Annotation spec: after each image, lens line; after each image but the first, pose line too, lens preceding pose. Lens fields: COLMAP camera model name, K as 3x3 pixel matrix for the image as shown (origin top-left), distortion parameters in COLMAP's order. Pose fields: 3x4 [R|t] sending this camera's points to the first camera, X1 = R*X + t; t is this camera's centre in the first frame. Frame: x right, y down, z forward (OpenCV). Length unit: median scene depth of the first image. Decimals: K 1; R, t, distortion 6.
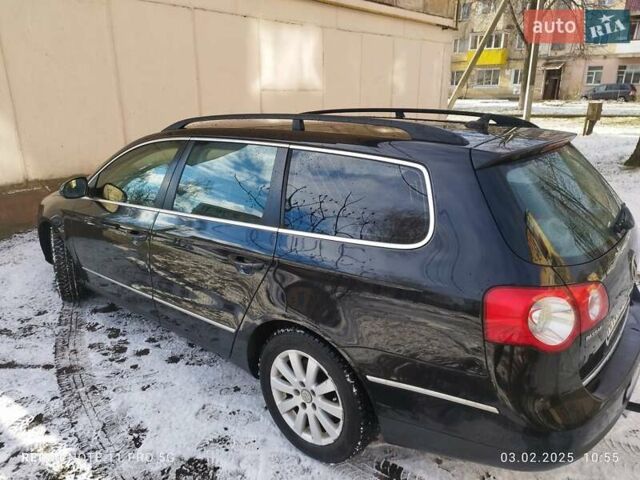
lens RADIAL K [[464.9, 0, 311.8], [0, 464.9, 238.8], [0, 0, 1]] dist [0.016788, -0.007365]
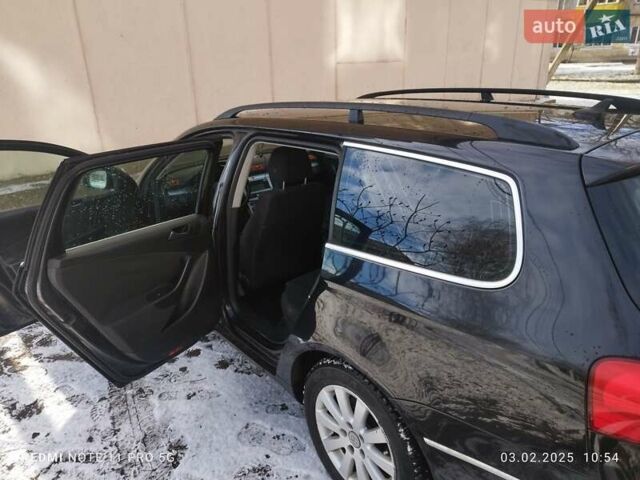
lens RADIAL K [[464.9, 0, 311.8], [0, 464.9, 238.8], [0, 0, 1]] dist [0.016788, -0.007365]
pose [[0.985176, 0.033638, -0.168214, 0.038348], [-0.023646, 0.997854, 0.061060, -0.071173], [0.169907, -0.056177, 0.983858, 0.145280]]
